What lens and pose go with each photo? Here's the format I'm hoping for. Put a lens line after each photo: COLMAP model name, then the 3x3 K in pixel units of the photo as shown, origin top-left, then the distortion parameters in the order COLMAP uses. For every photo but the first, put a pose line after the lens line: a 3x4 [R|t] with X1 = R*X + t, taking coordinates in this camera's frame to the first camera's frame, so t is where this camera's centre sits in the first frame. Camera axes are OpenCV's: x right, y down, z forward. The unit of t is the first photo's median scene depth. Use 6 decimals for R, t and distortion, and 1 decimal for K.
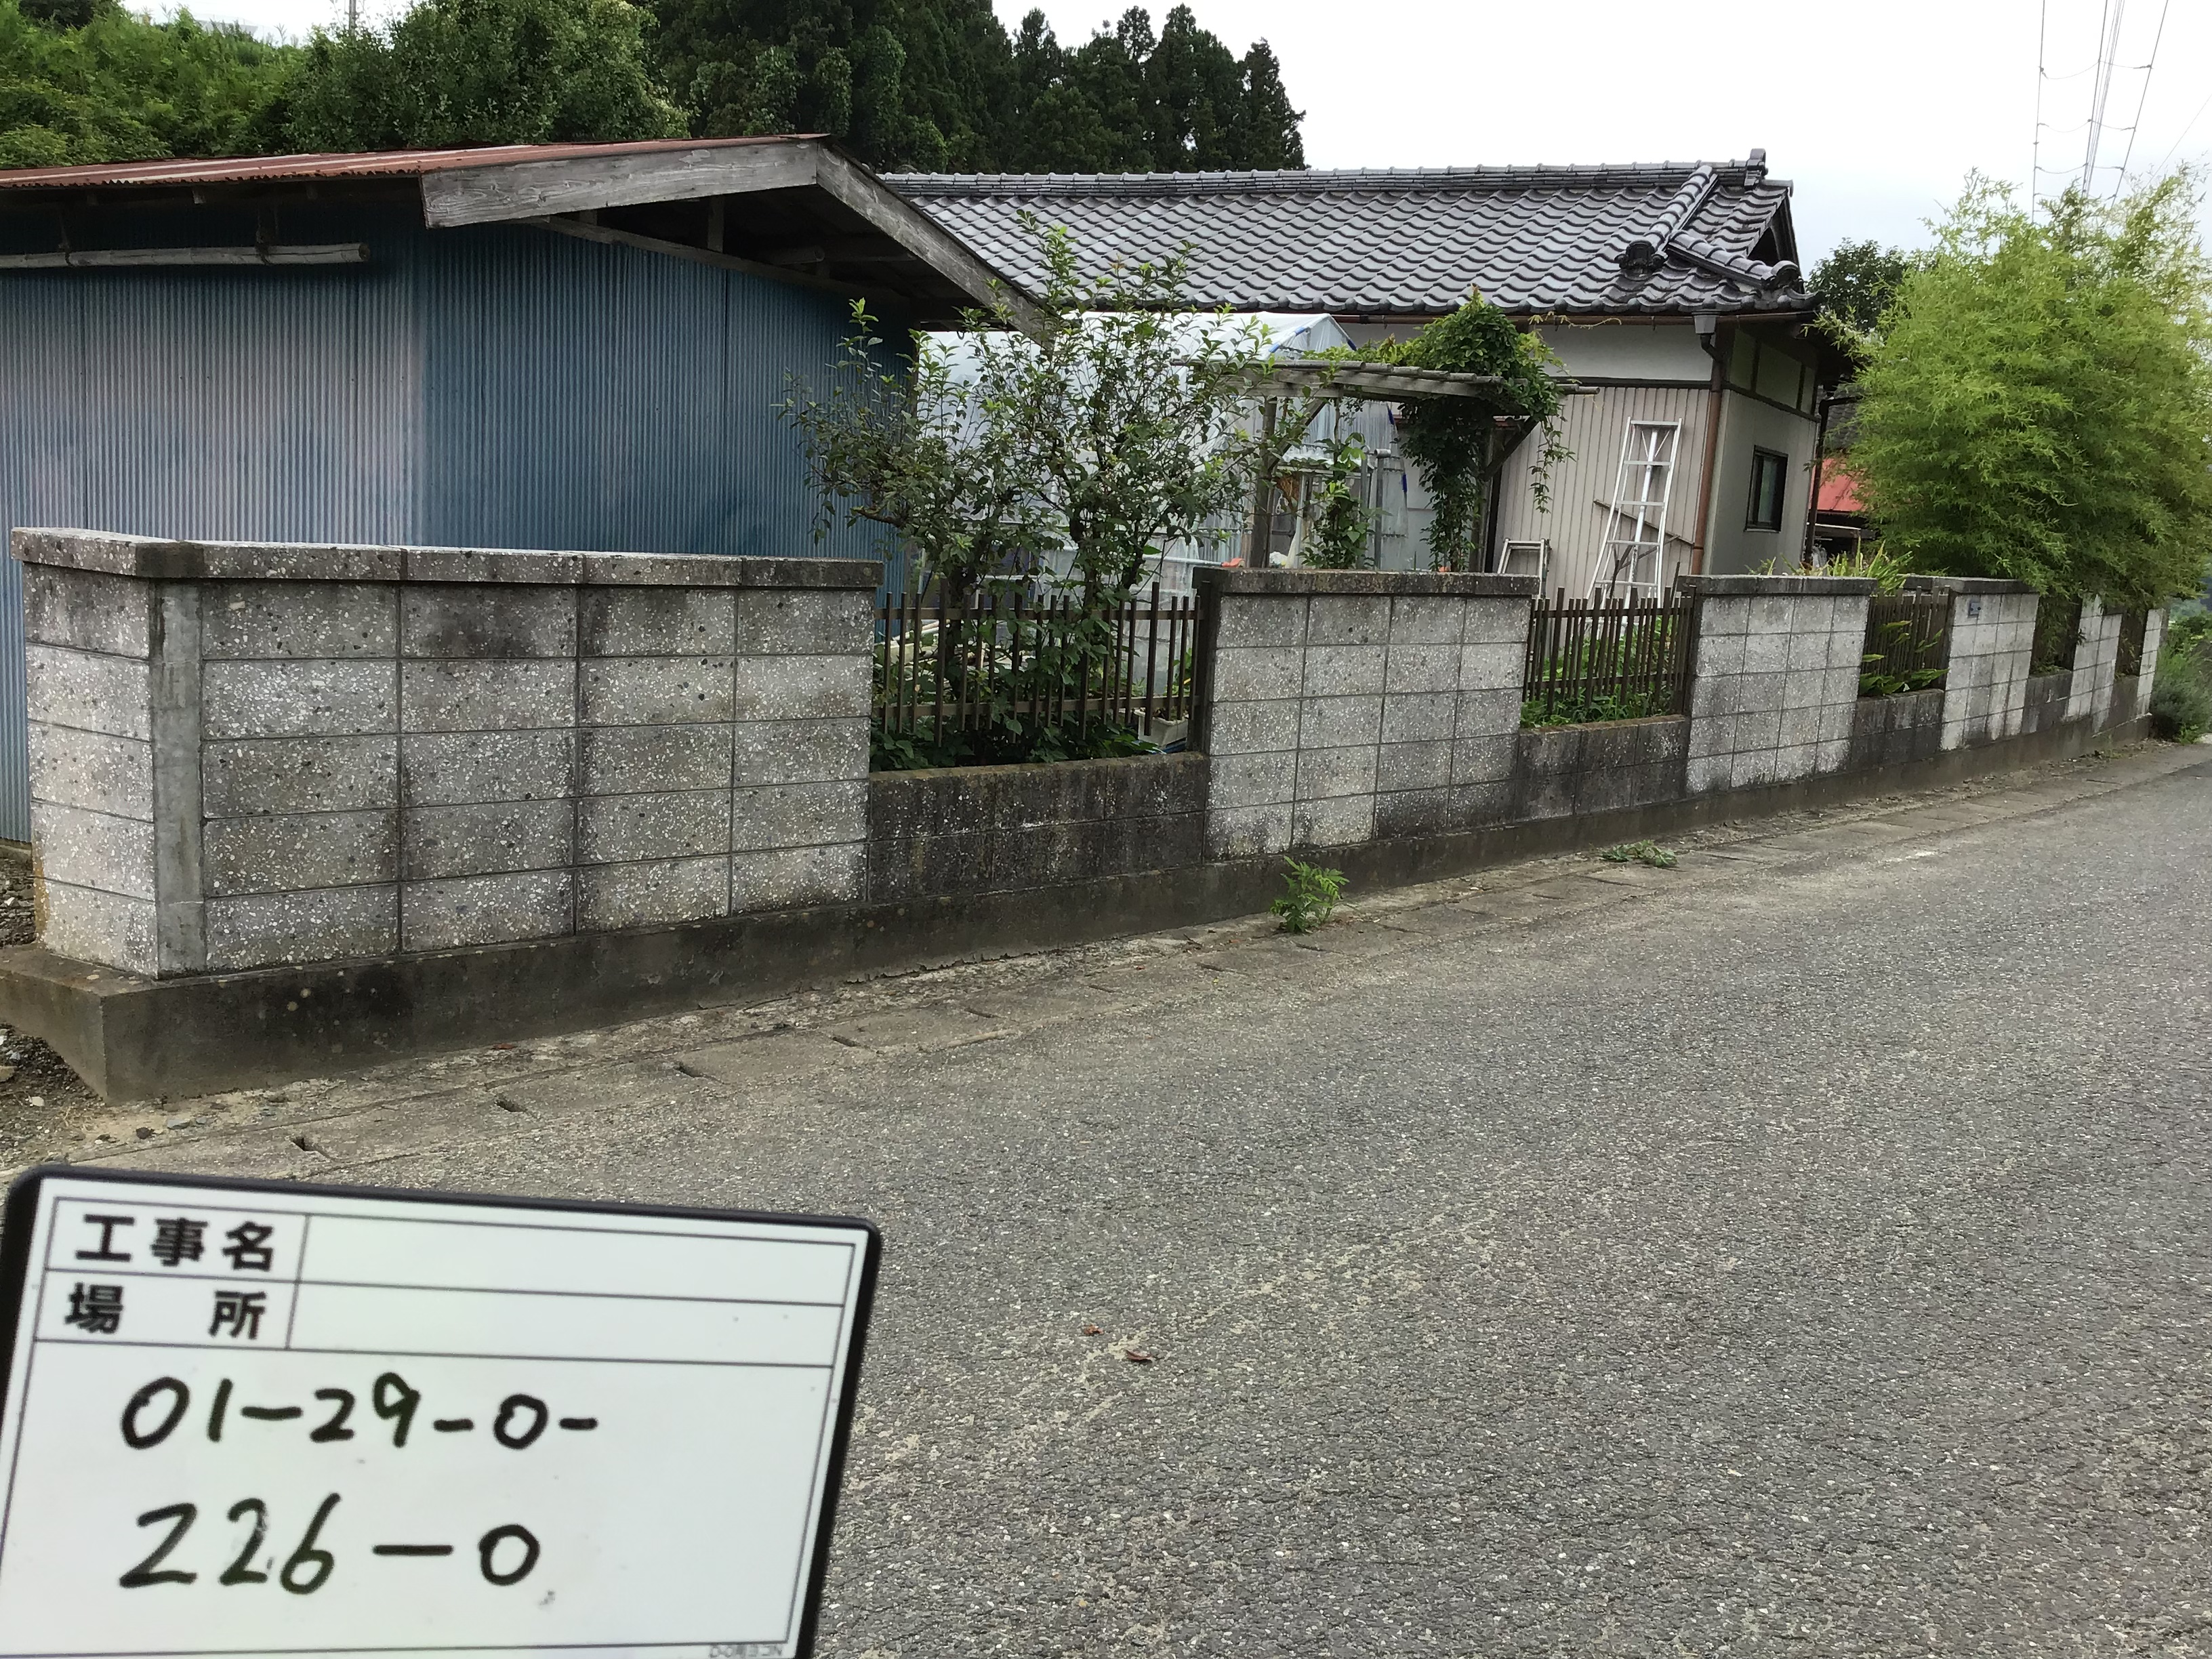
lens RADIAL K [[2024.5, 0, 1106.6], [0, 2024.5, 826.8], [0, 0, 1]] dist [0.012938, 0.000000]
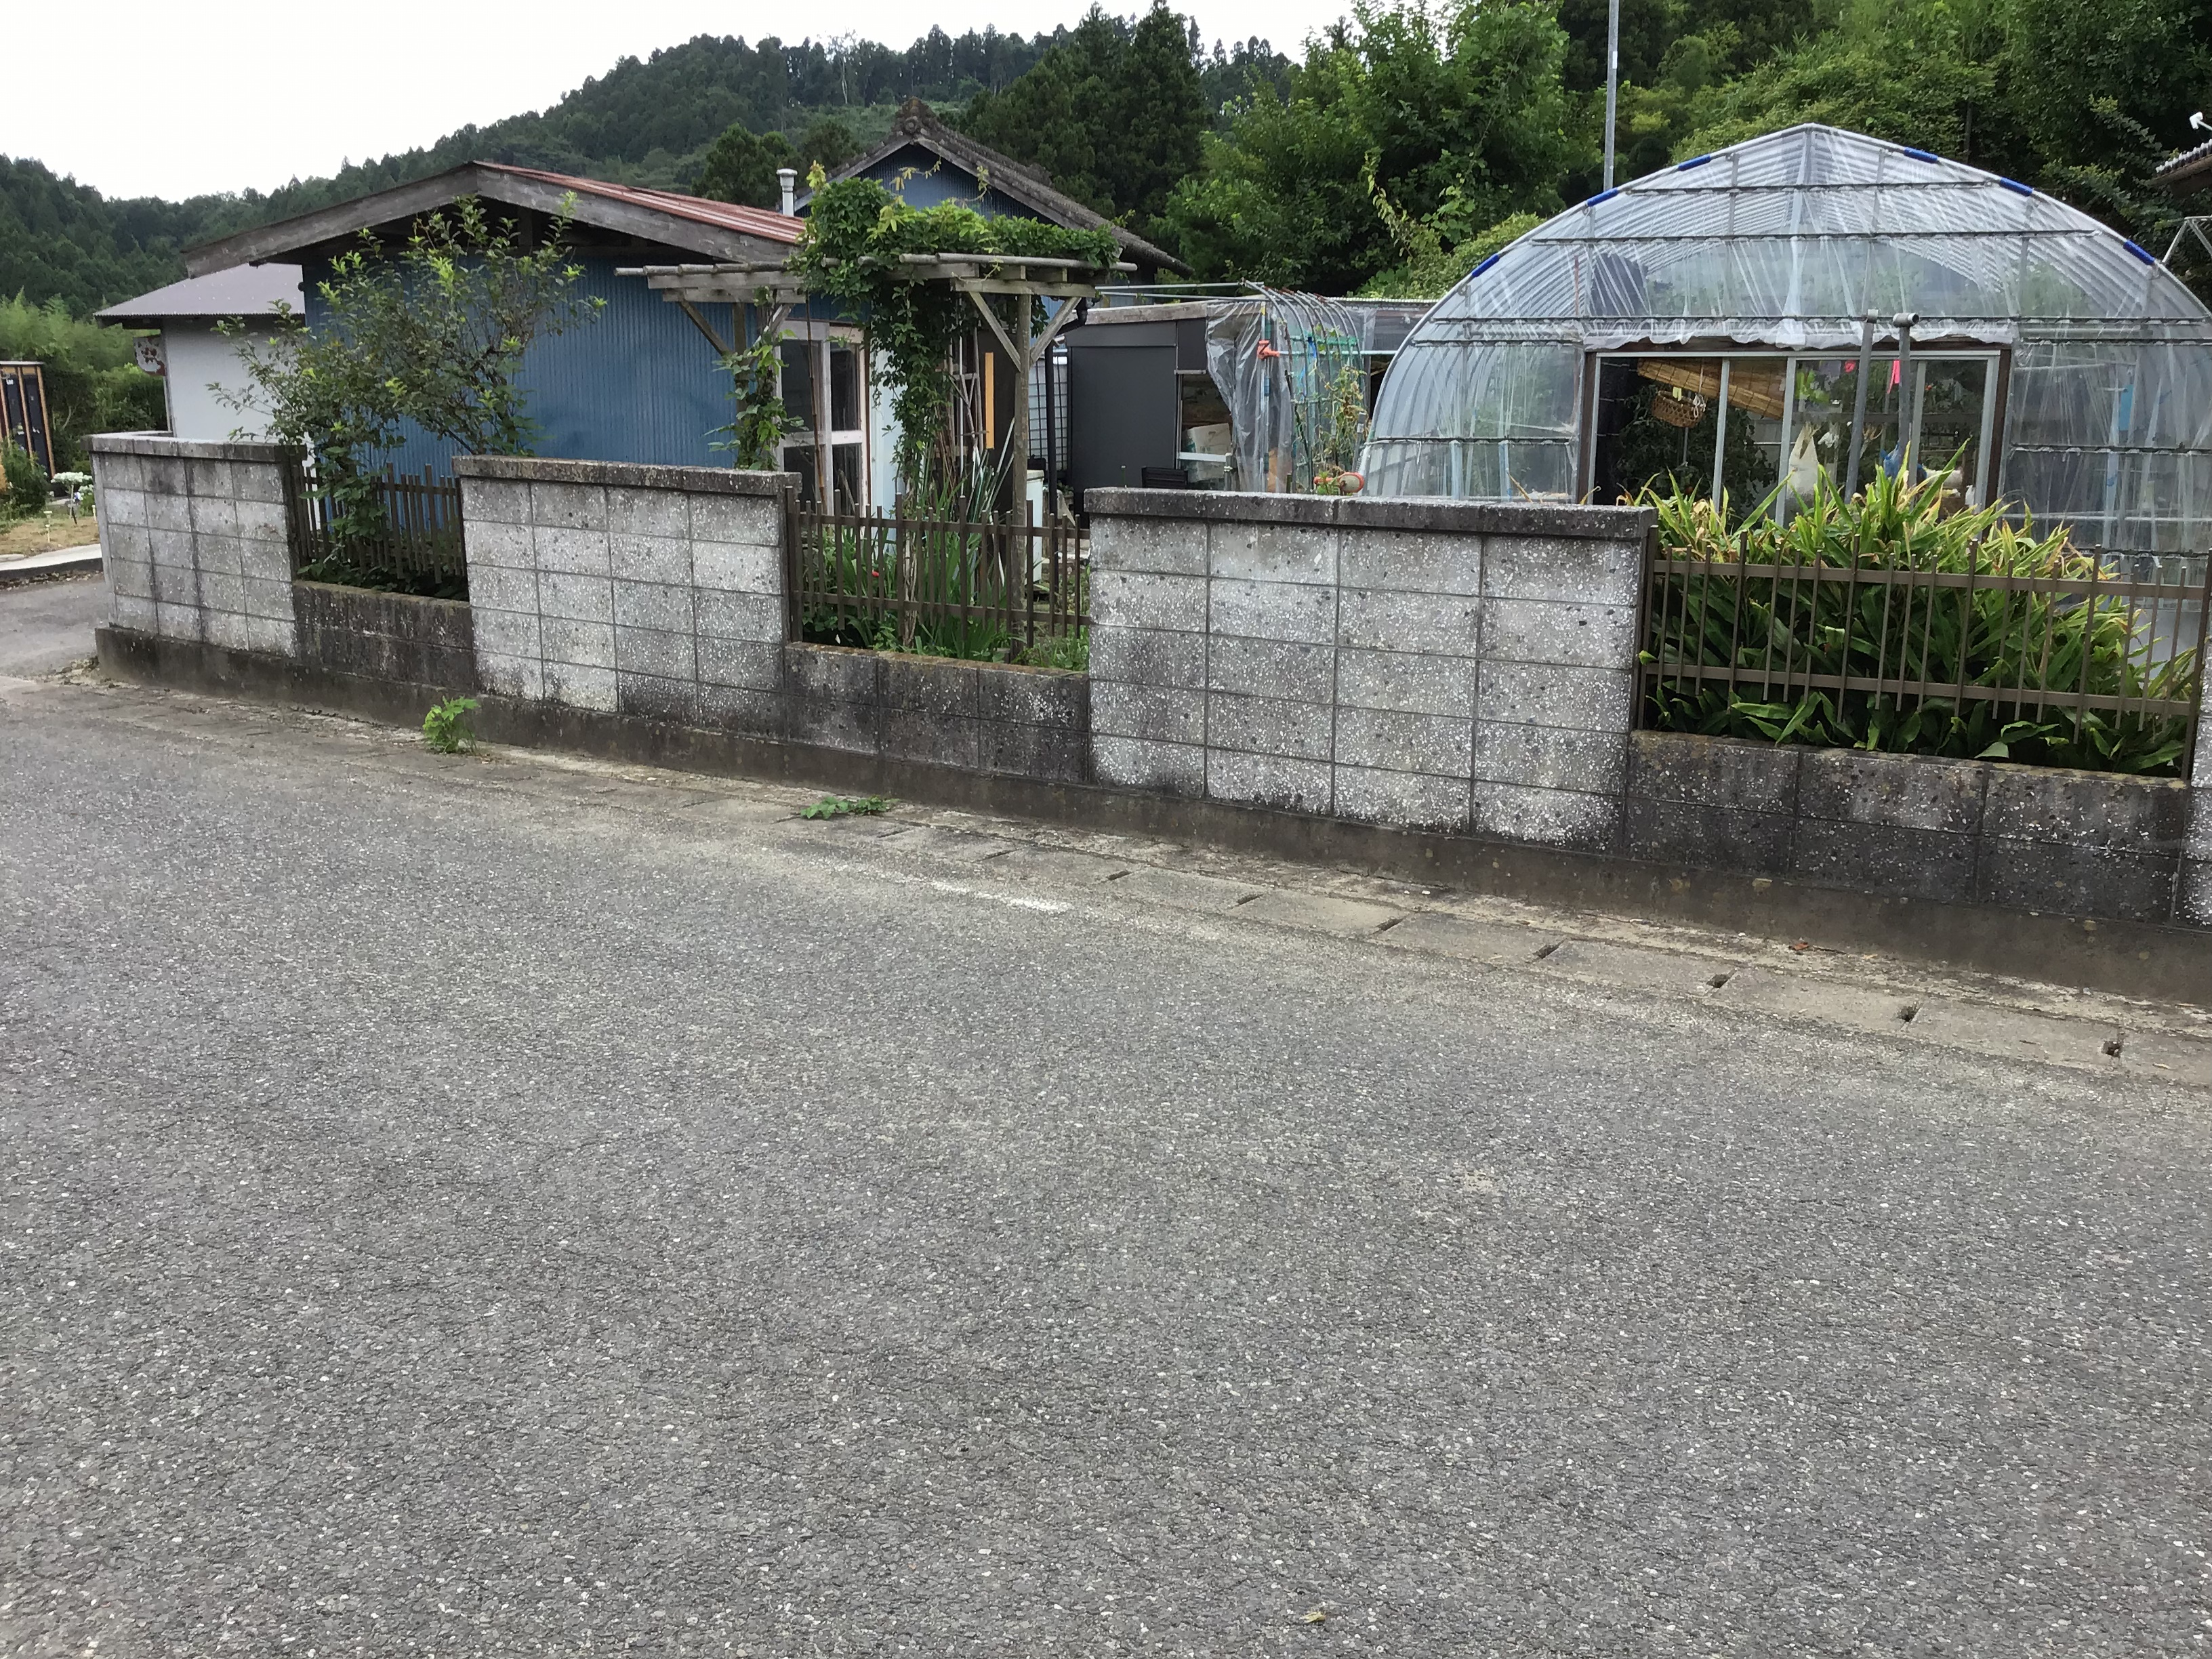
lens RADIAL K [[2024.5, 0, 1113.4], [0, 2024.5, 835.4], [0, 0, 1]] dist [0.012938, 0.000000]
pose [[0.160654, 0.168758, -0.972477, 1.302786], [-0.160552, 0.976620, 0.142953, -0.133765], [0.973865, 0.133168, 0.183993, 1.118966]]
